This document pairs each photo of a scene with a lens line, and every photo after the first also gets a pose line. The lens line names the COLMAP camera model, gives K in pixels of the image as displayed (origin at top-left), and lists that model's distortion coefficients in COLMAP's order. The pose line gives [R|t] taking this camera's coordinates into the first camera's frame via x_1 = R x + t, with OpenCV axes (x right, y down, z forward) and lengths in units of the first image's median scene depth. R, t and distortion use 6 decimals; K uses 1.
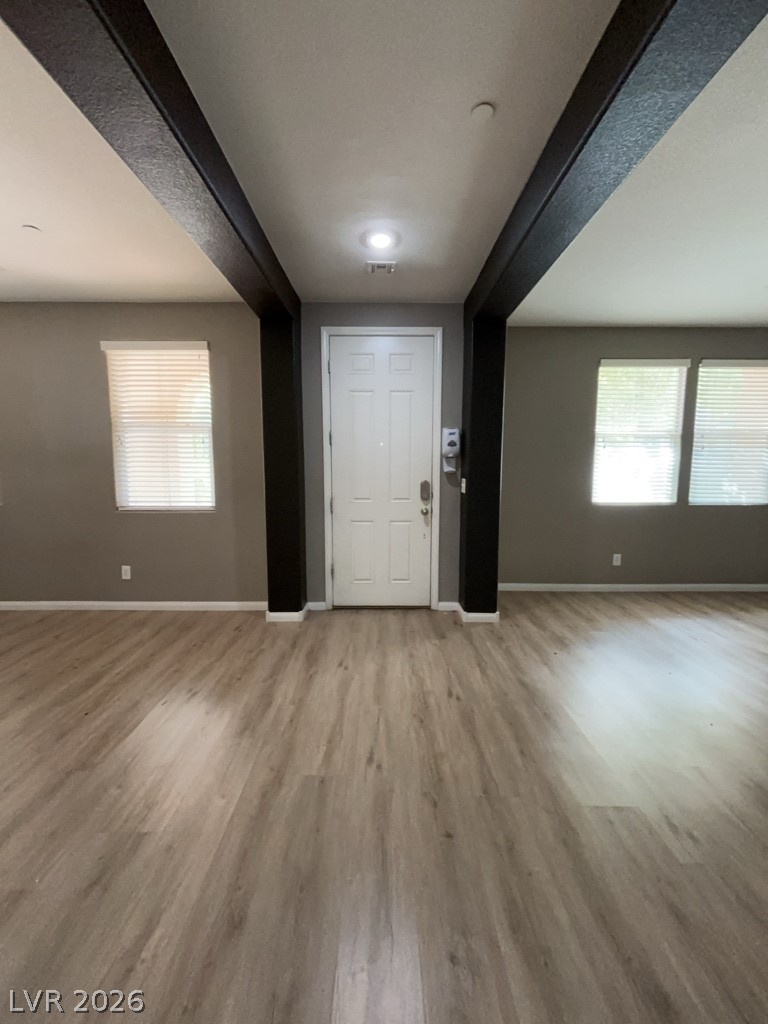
lens RADIAL K [[410.4, 0, 384.4], [0, 410.4, 507.8], [0, 0, 1]] dist [-0.000423, -0.000845]
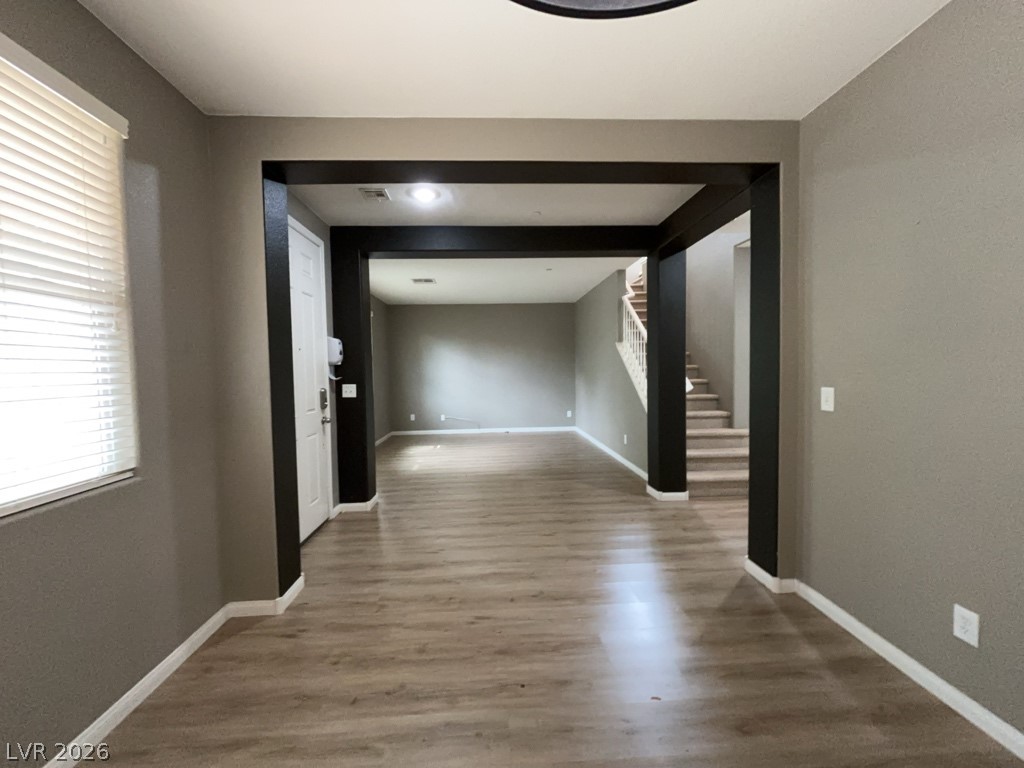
lens RADIAL K [[410.4, 0, 508.5], [0, 410.4, 379.3], [0, 0, 1]] dist [-0.000423, -0.000845]
pose [[-0.043183, -0.028312, 0.998666, -0.935912], [0.129826, 0.990964, 0.033707, -0.066089], [-0.990596, 0.131109, -0.039118, 0.616957]]
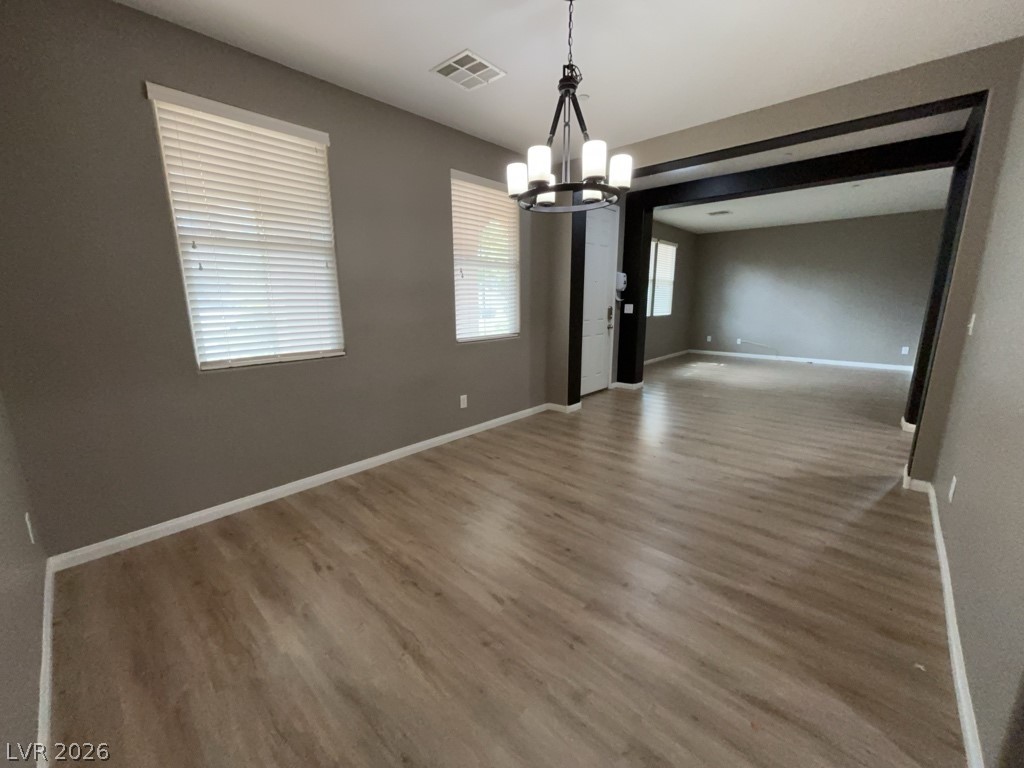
lens RADIAL K [[407.7, 0, 504.1], [0, 407.7, 381.0], [0, 0, 1]] dist [-0.000709, -0.000424]
pose [[0.688361, -0.151678, 0.709332, -1.369045], [0.089050, 0.988167, 0.124884, -0.015470], [-0.719881, -0.022799, 0.693723, 0.216721]]
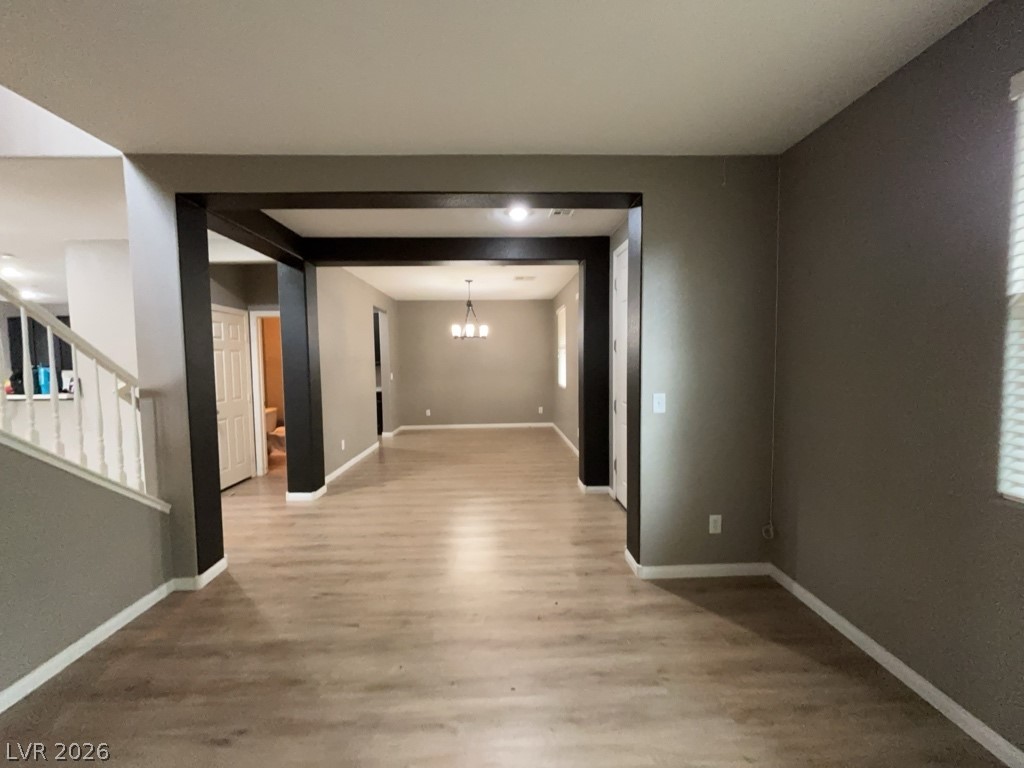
lens RADIAL K [[407.7, 0, 504.1], [0, 407.7, 381.0], [0, 0, 1]] dist [-0.000709, -0.000424]
pose [[0.016313, 0.050059, -0.998613, 1.002663], [-0.099224, 0.993897, 0.048202, -0.096828], [0.994931, 0.098300, 0.021181, 0.693698]]
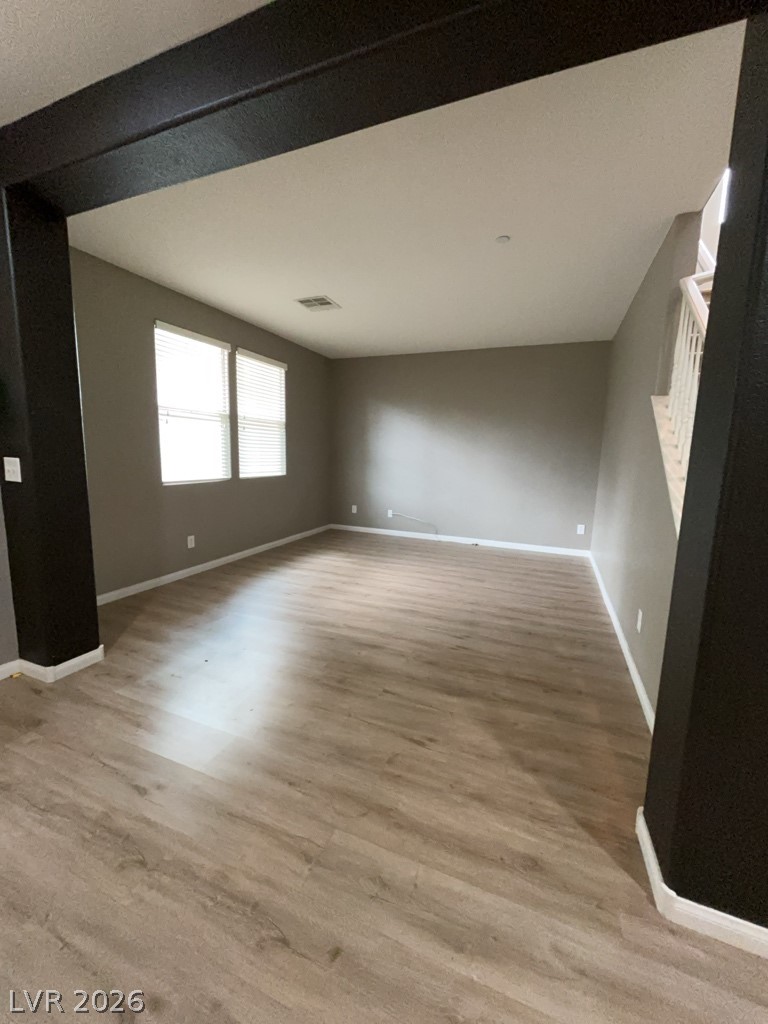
lens RADIAL K [[410.4, 0, 384.4], [0, 410.4, 507.8], [0, 0, 1]] dist [-0.000423, -0.000845]
pose [[0.380990, -0.119918, 0.916769, -0.158244], [0.076360, 0.992247, 0.098057, -0.014480], [-0.921420, 0.032646, 0.387193, 0.263419]]
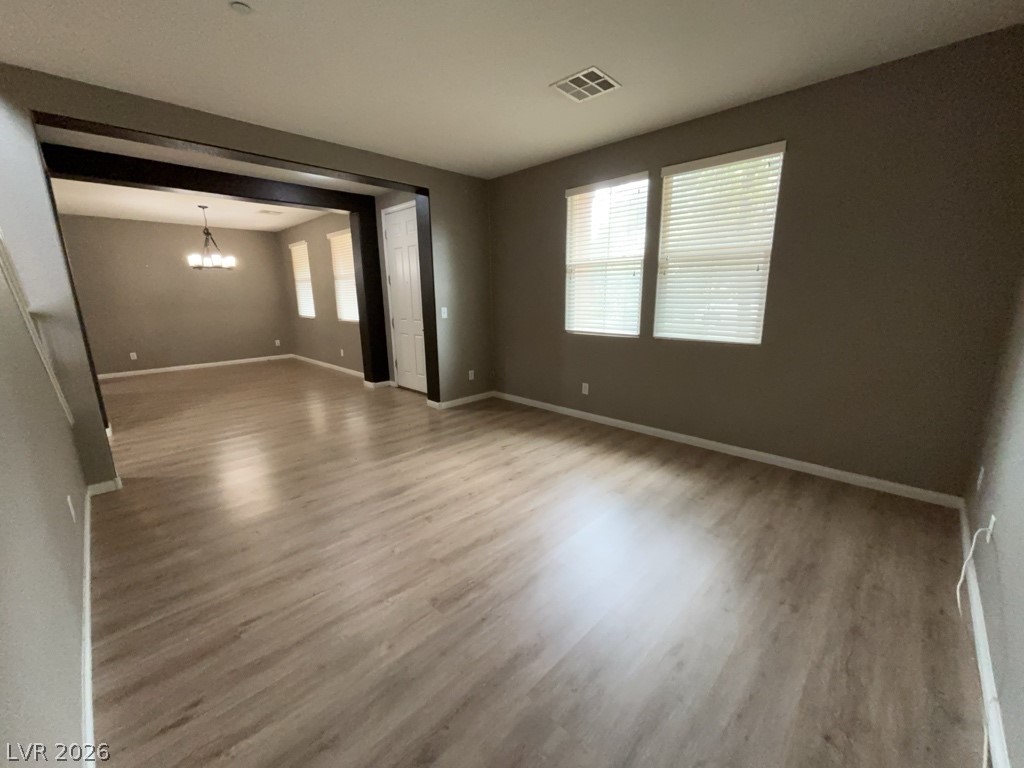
lens RADIAL K [[410.4, 0, 508.5], [0, 410.4, 379.3], [0, 0, 1]] dist [-0.000423, -0.000845]
pose [[0.704305, 0.134824, -0.696977, 1.390663], [-0.065858, 0.989975, 0.124951, -0.014233], [0.706836, -0.042102, 0.706123, 0.179110]]
